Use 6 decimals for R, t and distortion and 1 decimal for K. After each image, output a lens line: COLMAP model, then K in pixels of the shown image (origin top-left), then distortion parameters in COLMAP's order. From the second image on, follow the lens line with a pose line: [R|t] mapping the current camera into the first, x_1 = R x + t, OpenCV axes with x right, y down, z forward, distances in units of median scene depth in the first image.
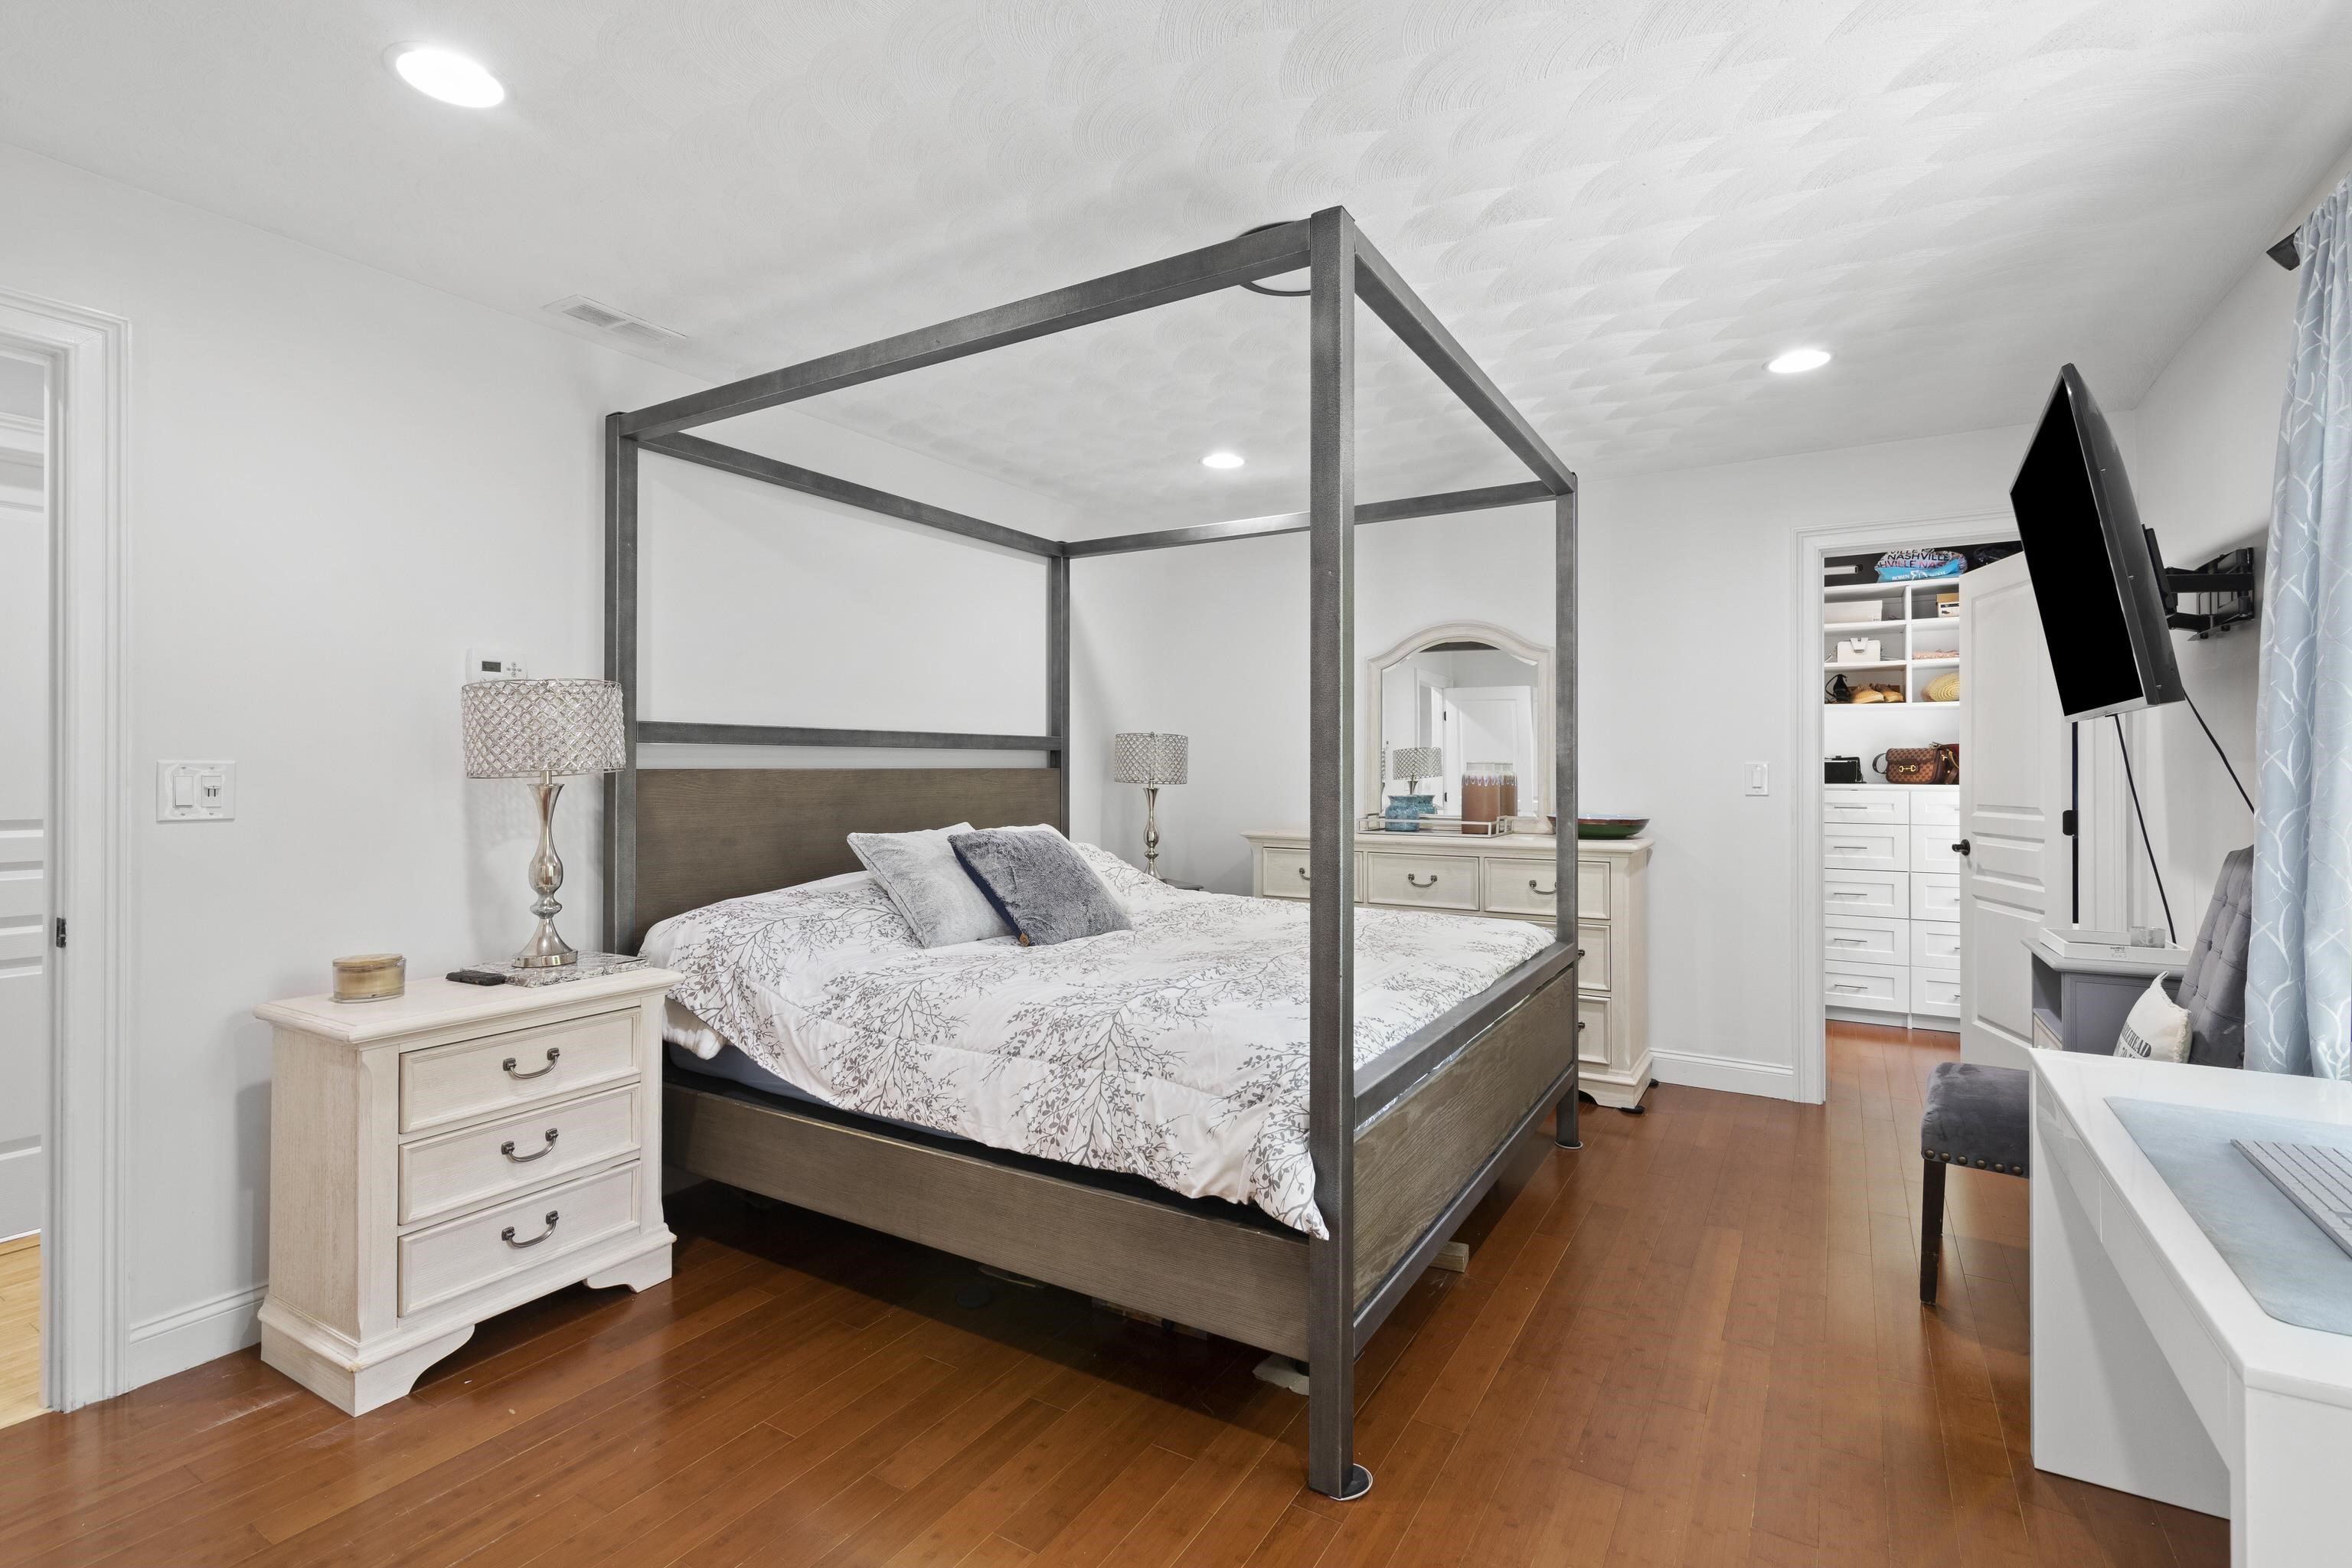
lens RADIAL K [[1081.4, 0, 1173.2], [0, 1081.4, 778.3], [0, 0, 1]] dist [-0.000958, 0.001363]
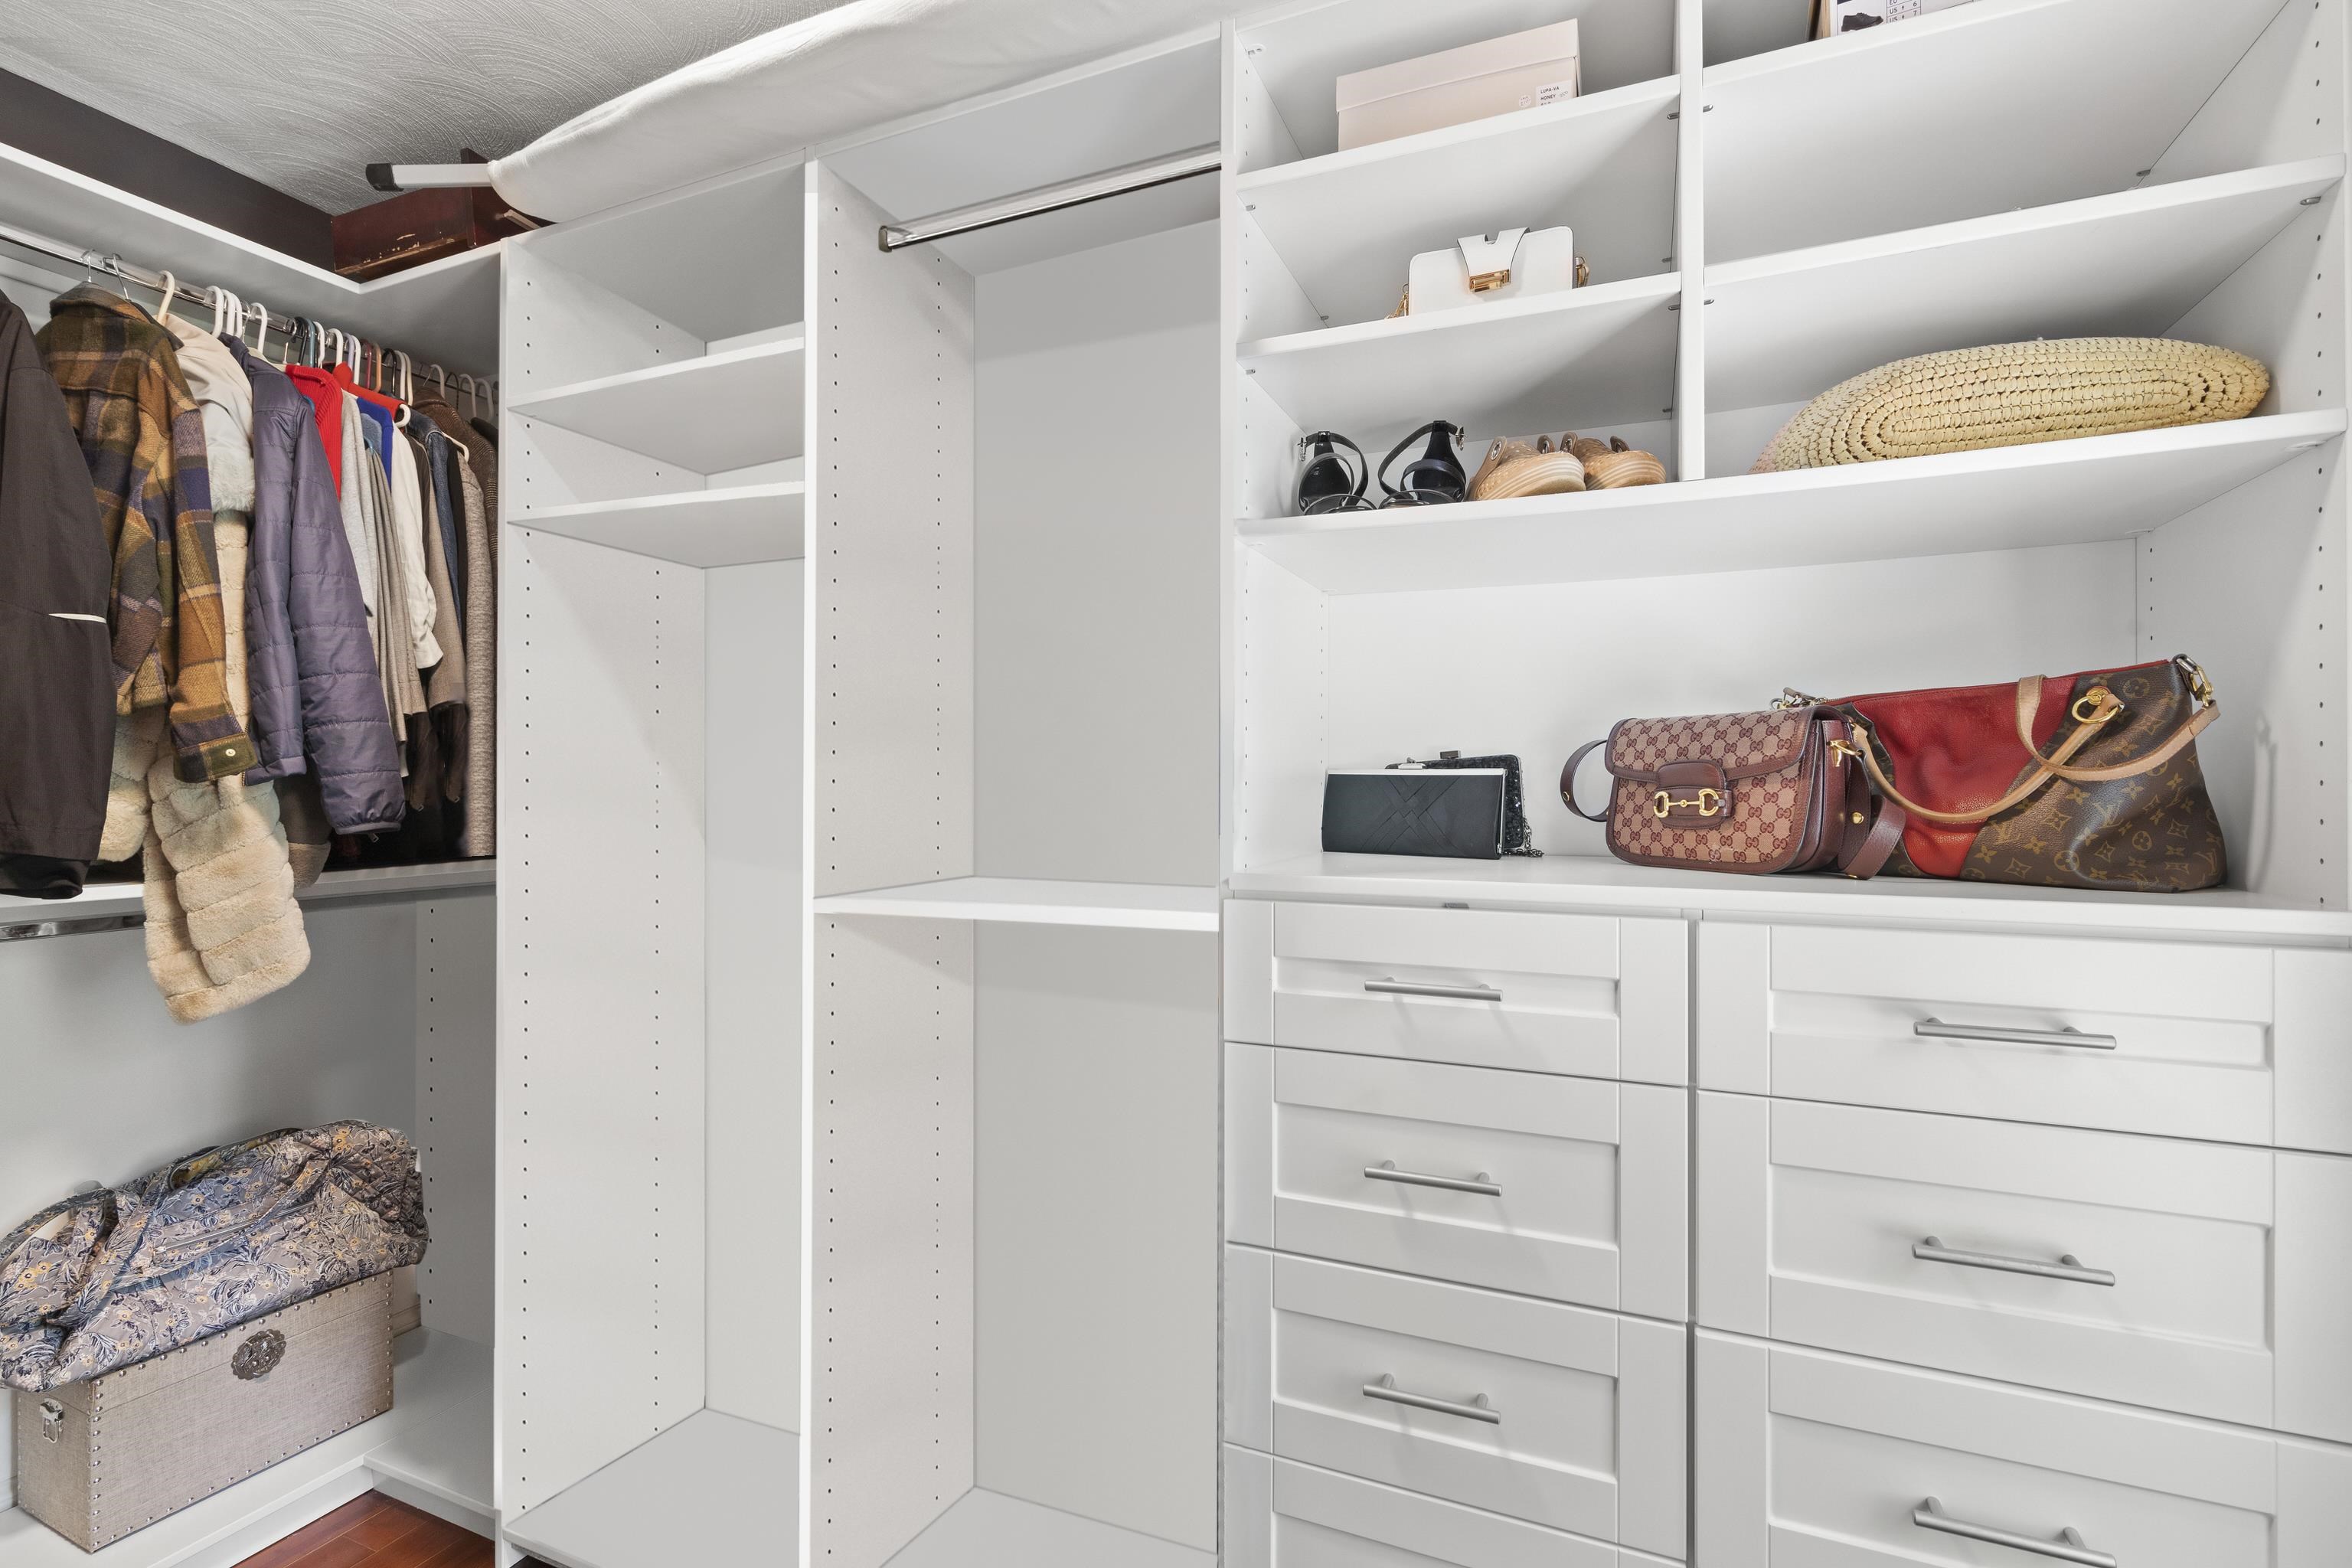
lens RADIAL K [[1081.4, 0, 1169.1], [0, 1081.4, 803.7], [0, 0, 1]] dist [-0.000958, 0.001363]
pose [[0.989630, 0.006310, 0.143501, 0.534816], [-0.006301, 0.999980, -0.000517, -0.007855], [-0.143502, -0.000392, 0.989650, 0.784460]]
